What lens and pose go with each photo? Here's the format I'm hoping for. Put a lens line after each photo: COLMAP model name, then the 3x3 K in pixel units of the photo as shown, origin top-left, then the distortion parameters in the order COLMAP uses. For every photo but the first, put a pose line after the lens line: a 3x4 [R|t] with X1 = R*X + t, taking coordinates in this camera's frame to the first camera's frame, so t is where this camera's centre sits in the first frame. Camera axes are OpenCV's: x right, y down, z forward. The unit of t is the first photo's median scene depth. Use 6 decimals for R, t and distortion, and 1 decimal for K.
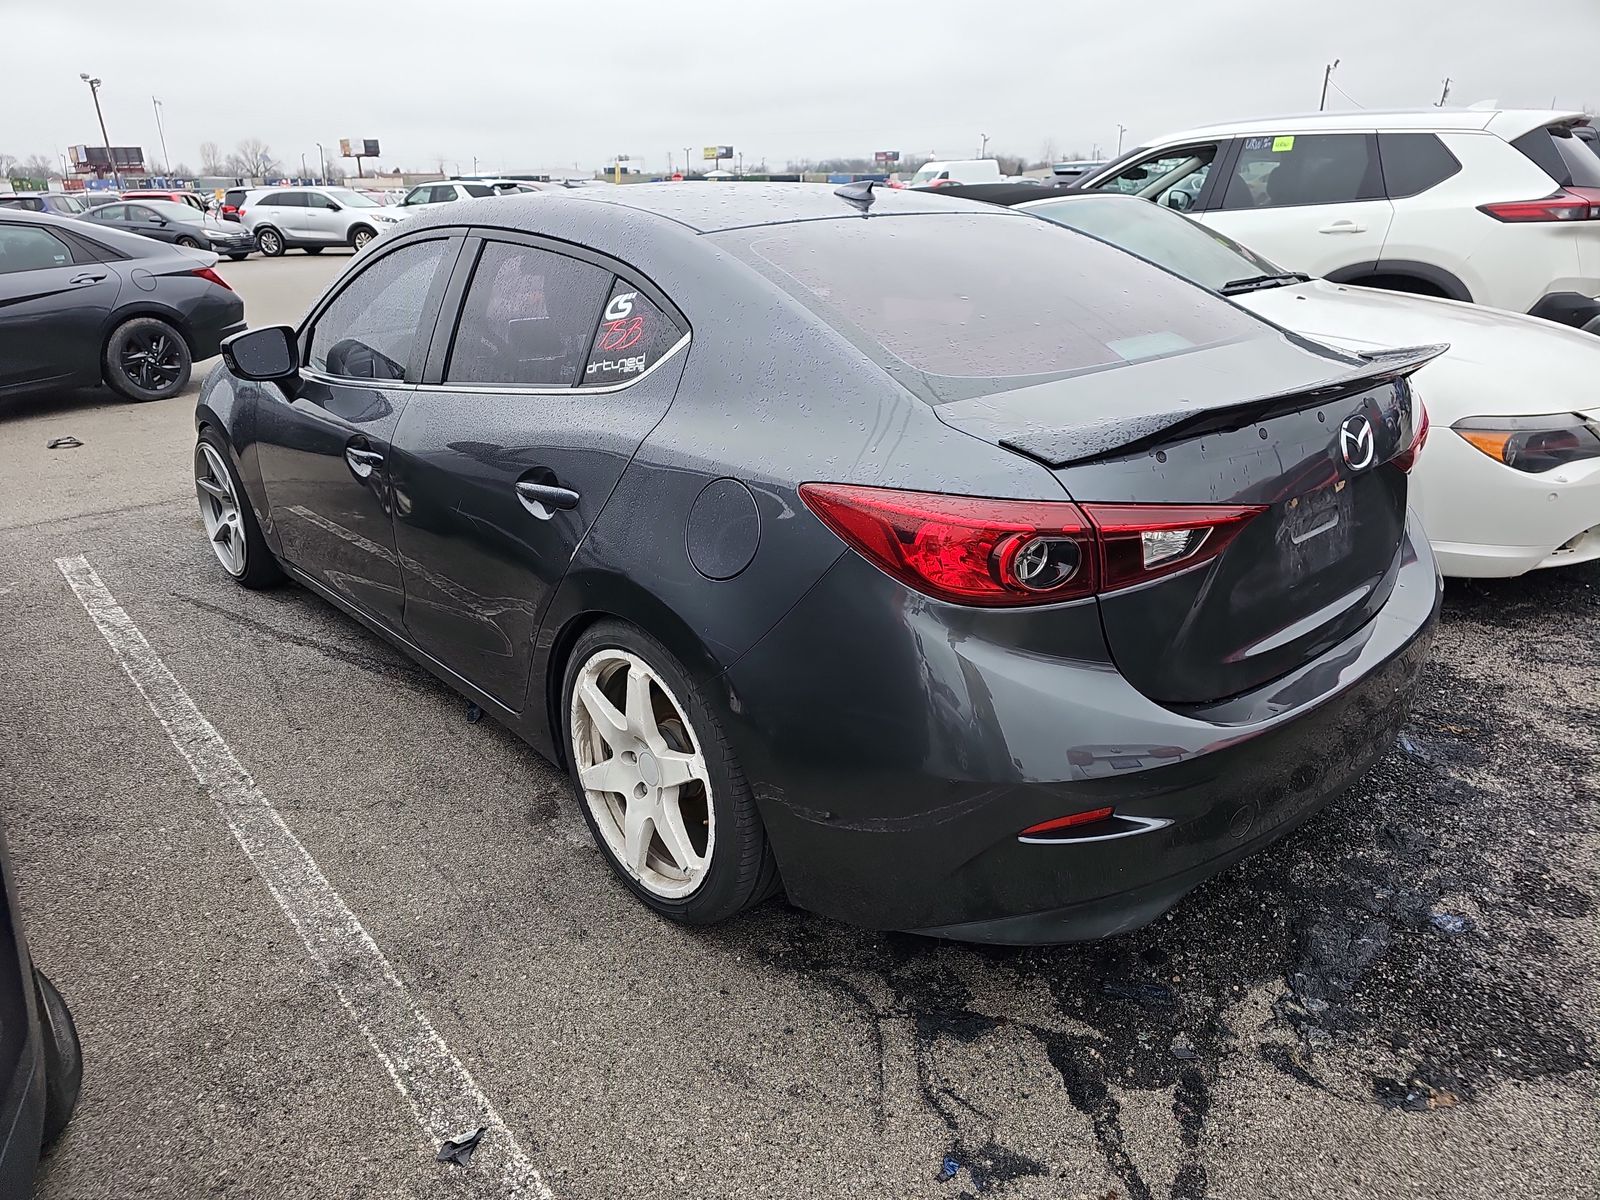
lens RADIAL K [[1060.8, 0, 788.3], [0, 1060.8, 600.1], [0, 0, 1]] dist [0.020900, -0.001374]
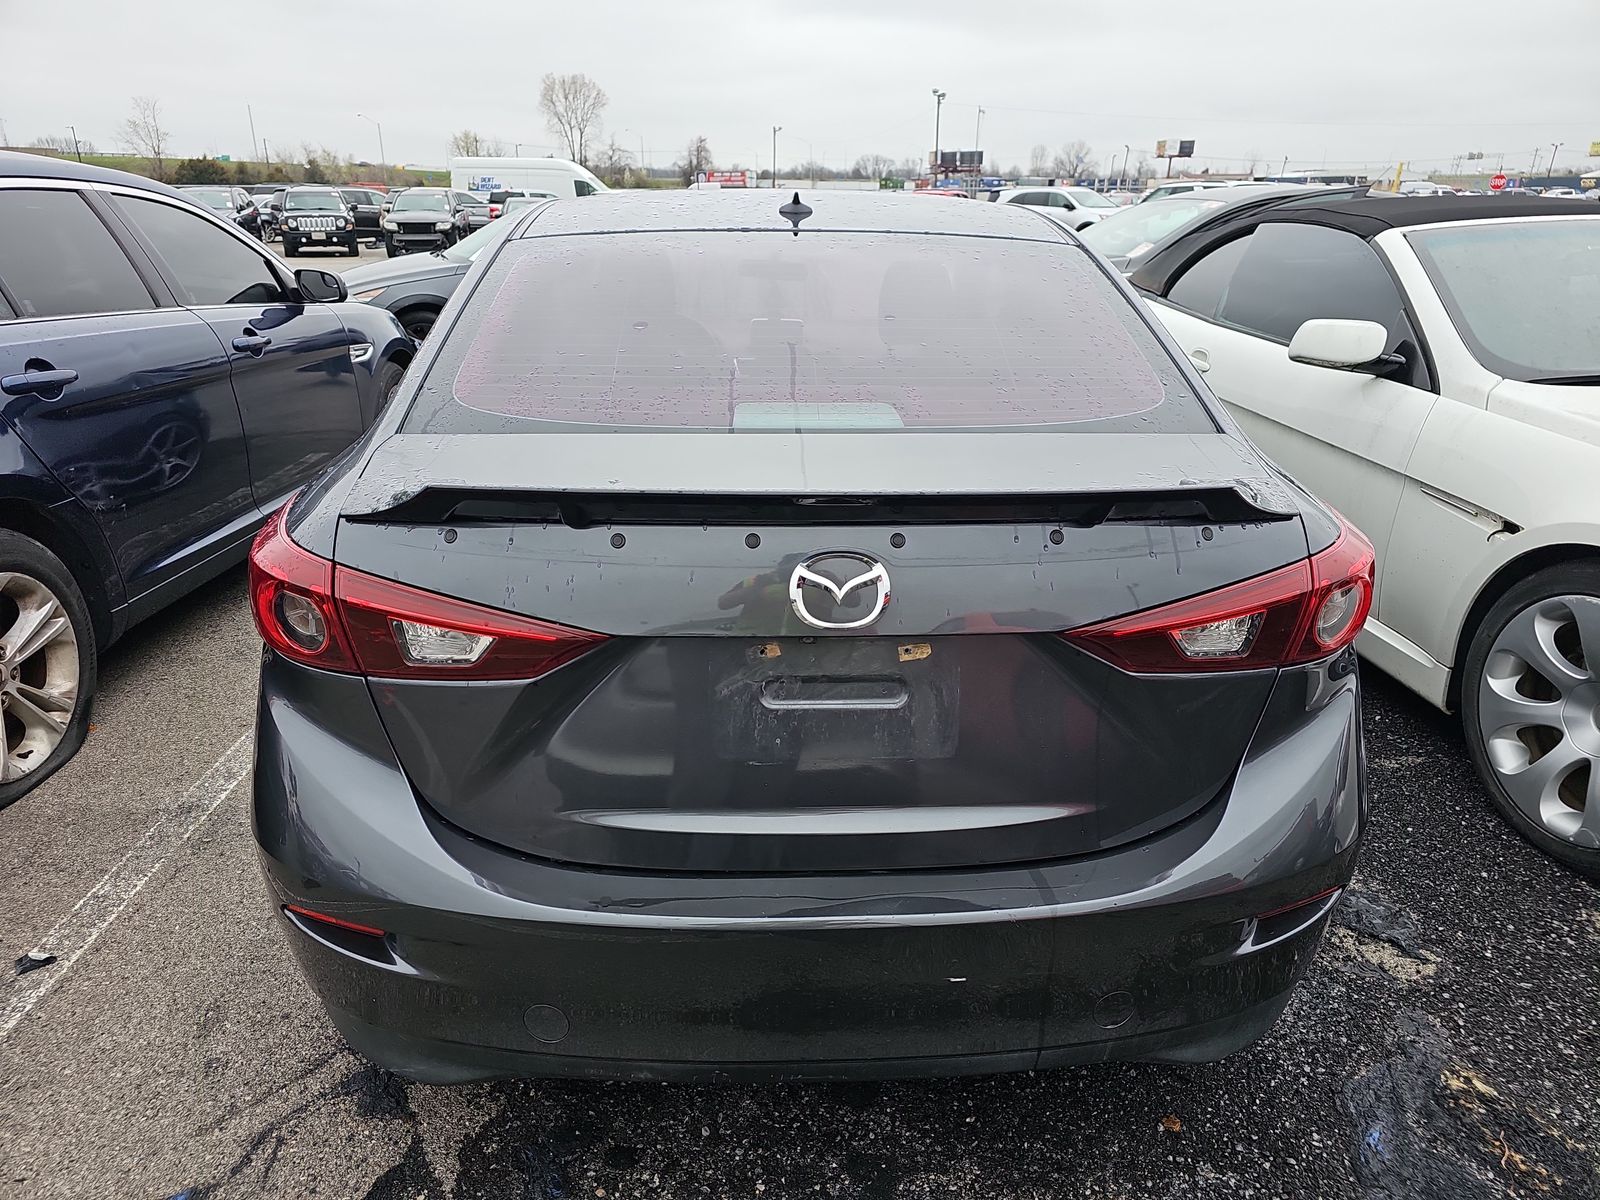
lens RADIAL K [[1060.8, 0, 788.3], [0, 1060.8, 600.1], [0, 0, 1]] dist [0.020900, -0.001374]
pose [[0.774149, 0.244256, -0.583980, 0.241584], [-0.244437, 0.966347, 0.080150, -0.050303], [0.583905, 0.080698, 0.807801, 0.115616]]
